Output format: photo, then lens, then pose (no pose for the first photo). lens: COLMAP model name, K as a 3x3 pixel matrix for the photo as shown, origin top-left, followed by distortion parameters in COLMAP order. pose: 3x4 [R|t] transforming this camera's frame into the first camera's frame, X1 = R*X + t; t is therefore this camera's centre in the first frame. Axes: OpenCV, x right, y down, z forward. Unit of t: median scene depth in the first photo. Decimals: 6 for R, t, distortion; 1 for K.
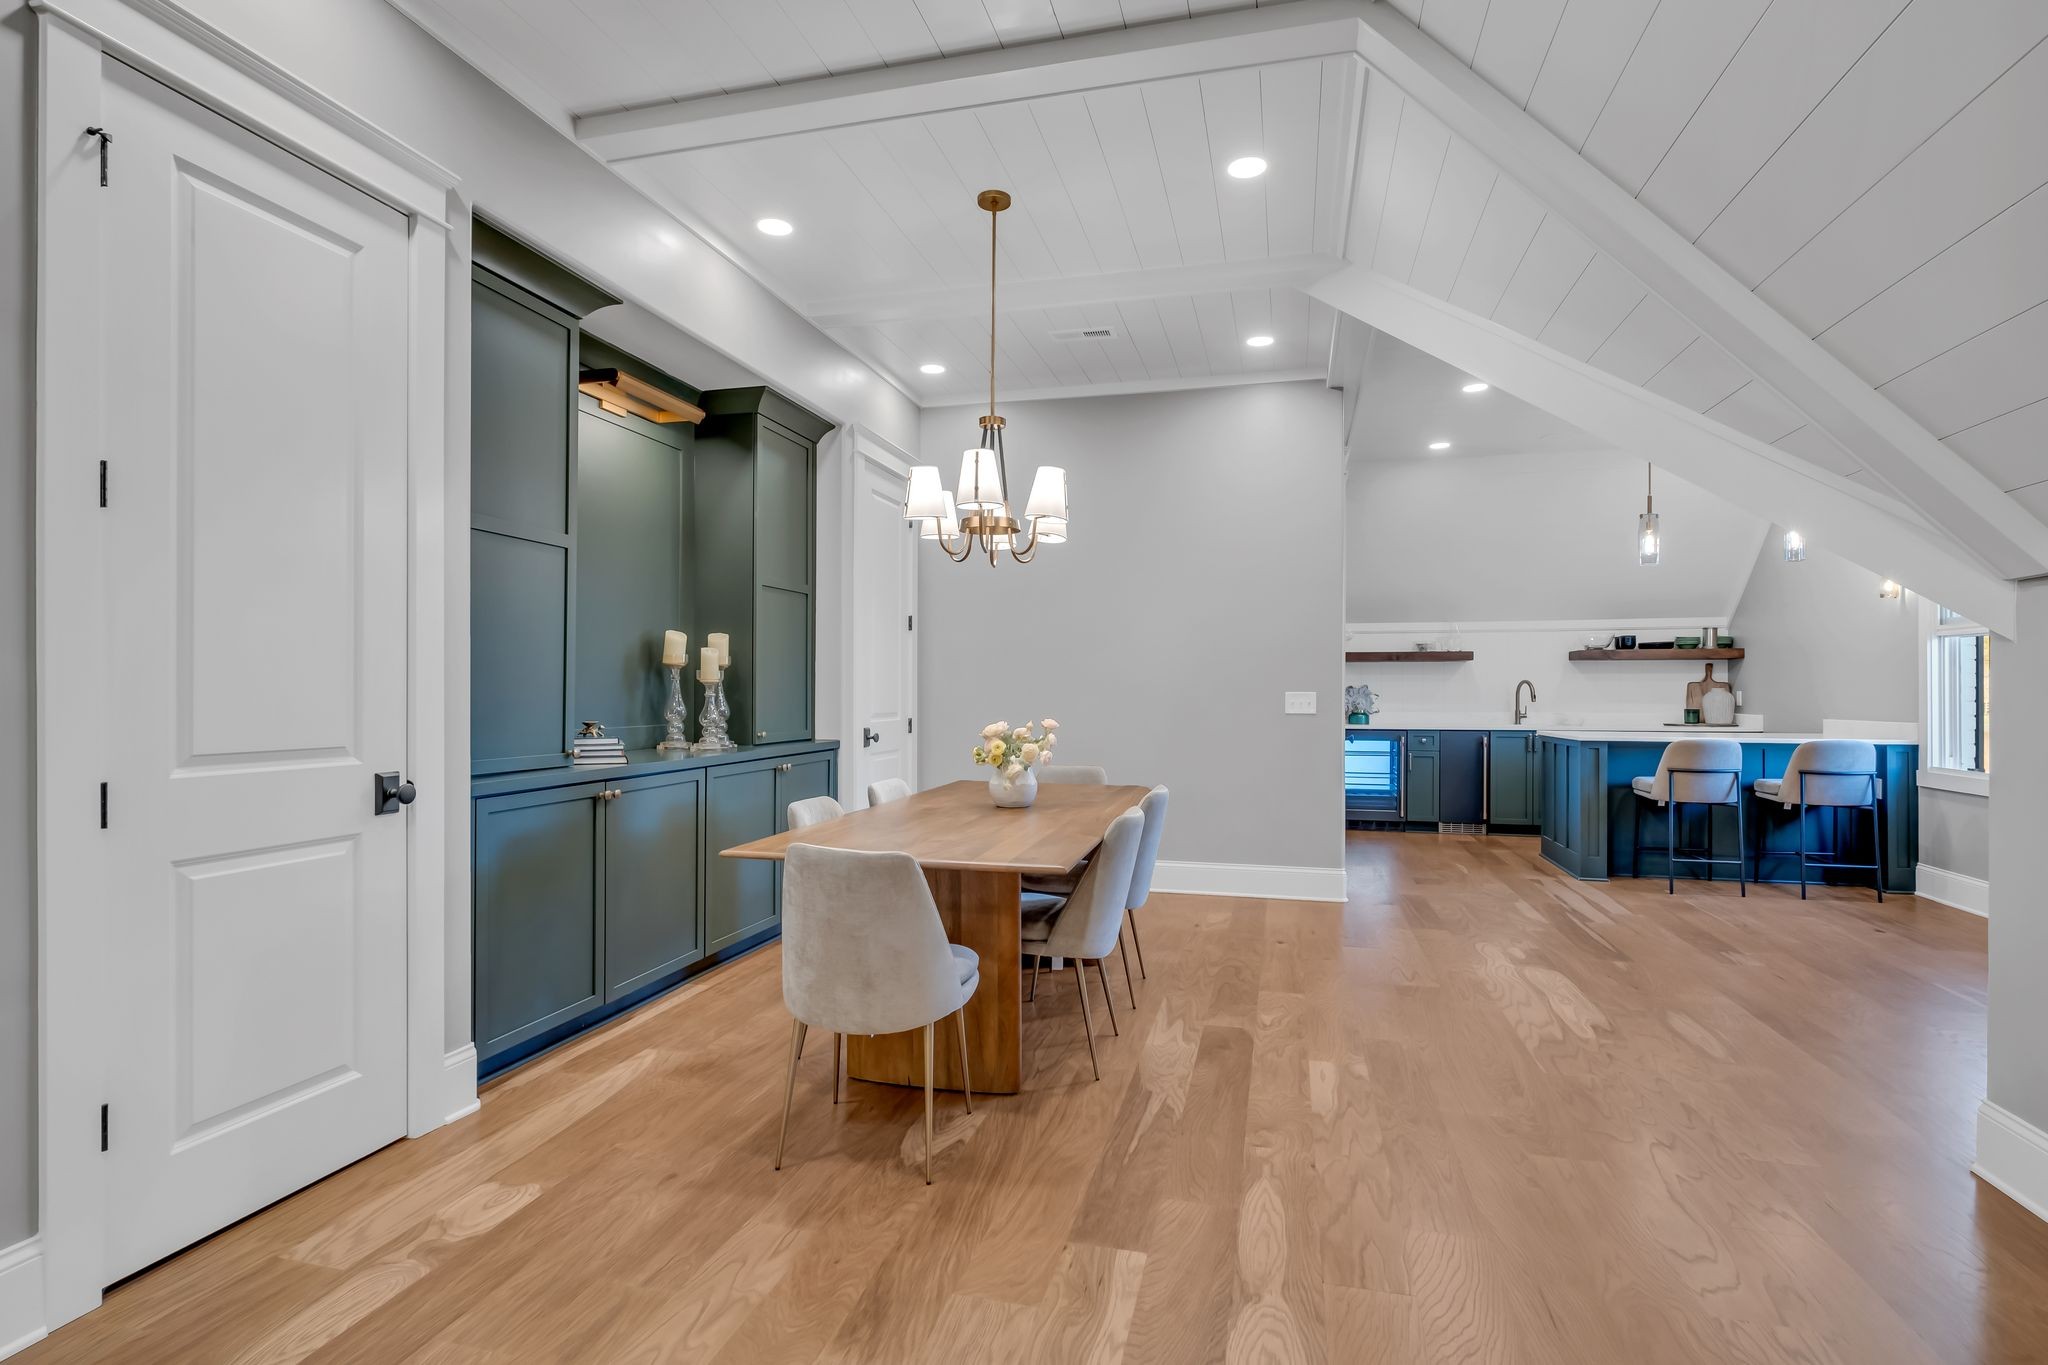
lens RADIAL K [[938.2, 0, 1028.4], [0, 938.2, 689.0], [0, 0, 1]] dist [-0.015403, 0.000045]
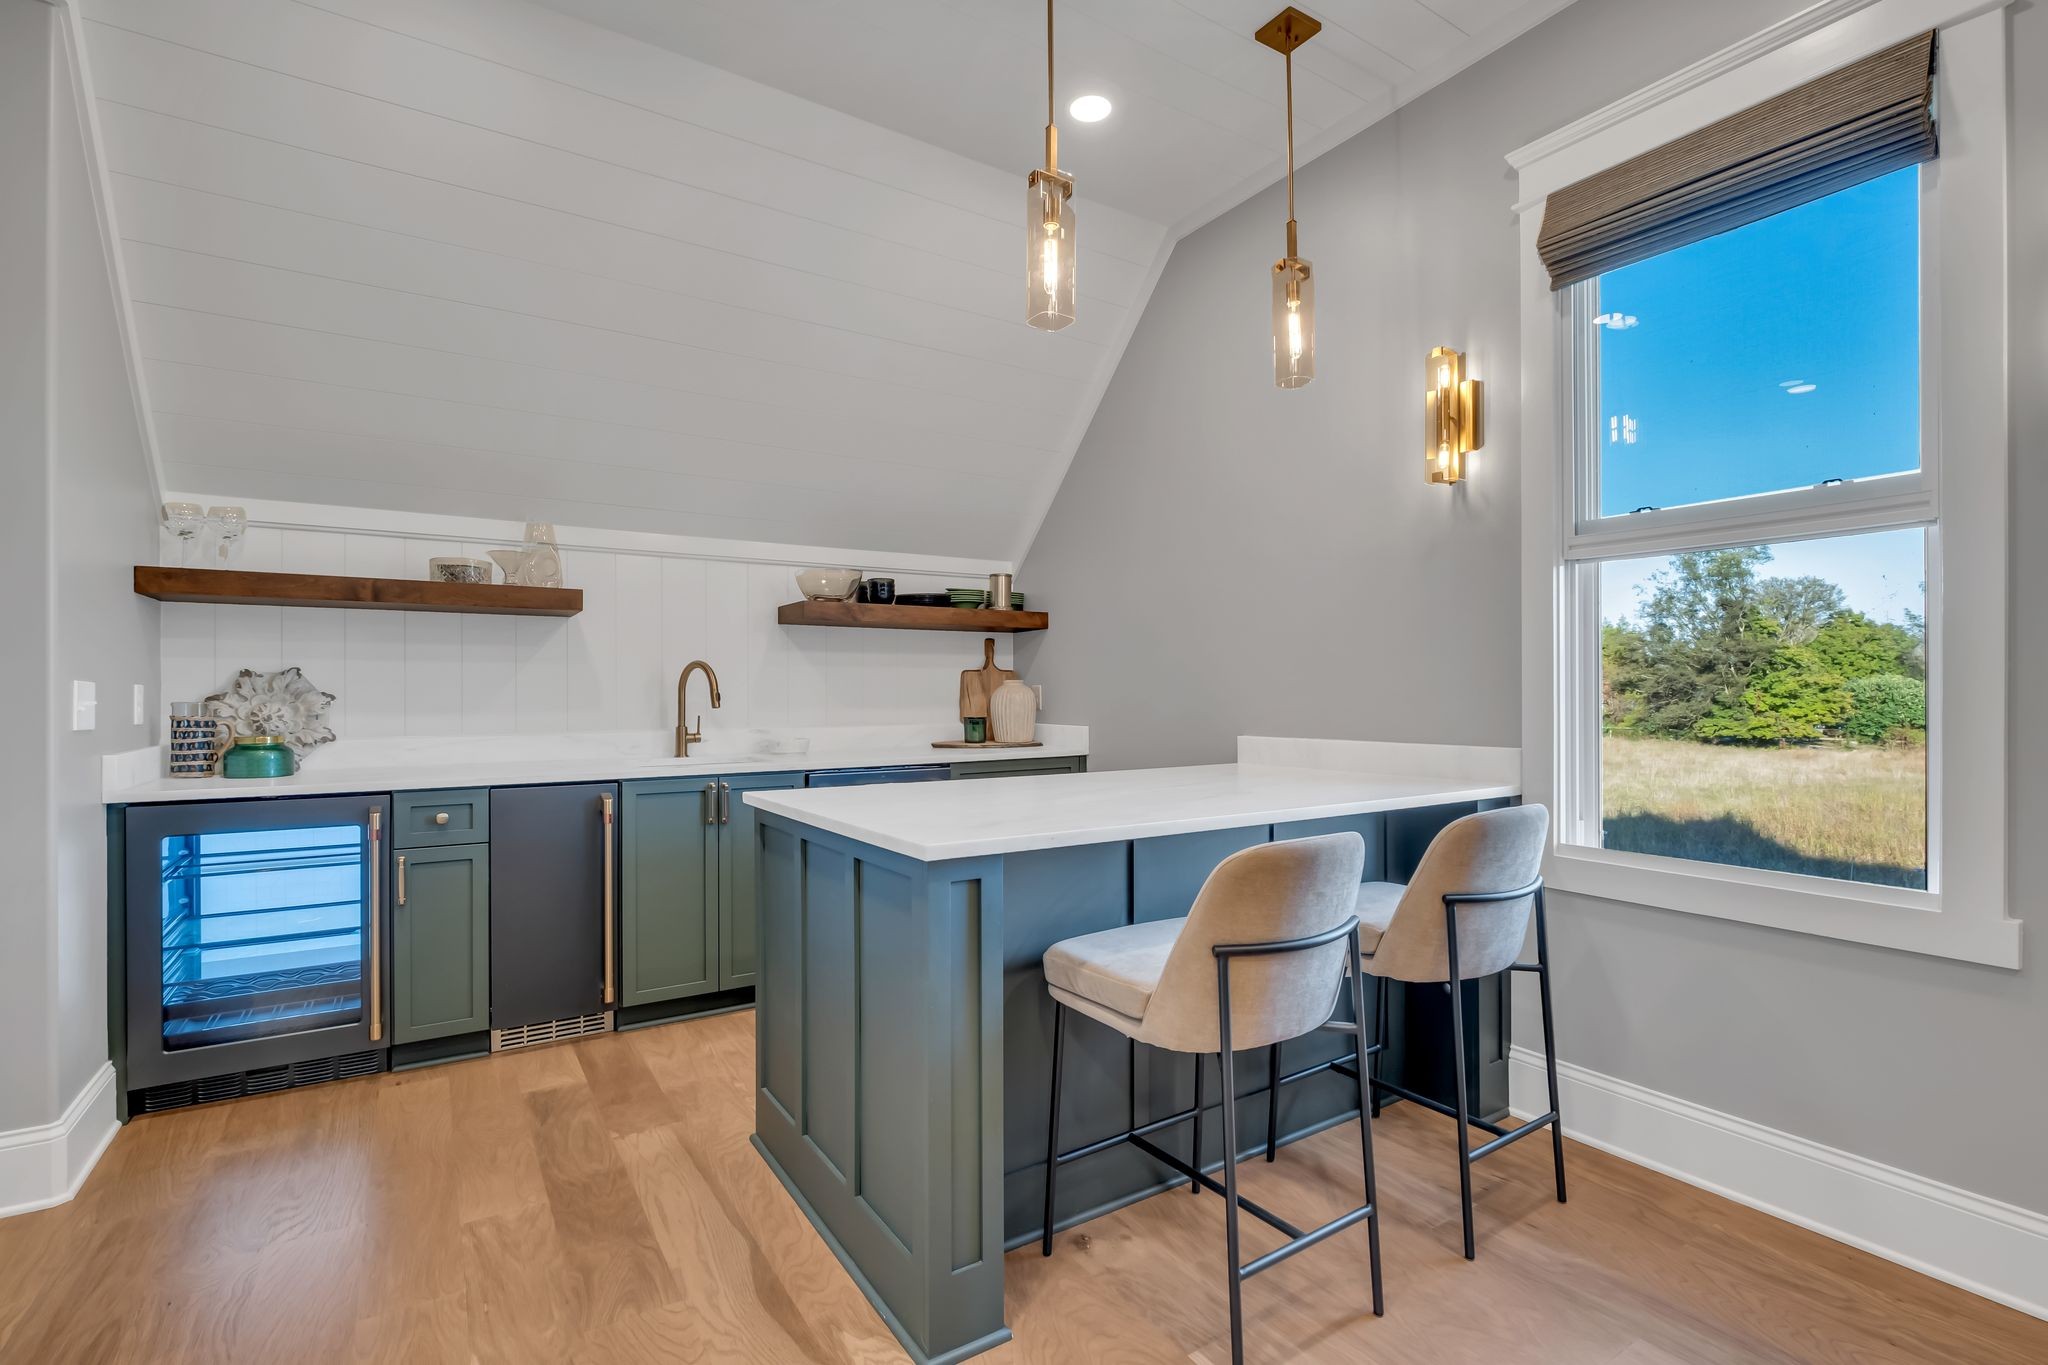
lens RADIAL K [[938.2, 0, 1025.7], [0, 938.2, 690.2], [0, 0, 1]] dist [-0.015403, 0.000045]
pose [[0.660086, -0.002248, 0.751187, 0.301287], [0.000268, 0.999996, 0.002756, 0.003866], [-0.751190, -0.001618, 0.660084, 0.592351]]
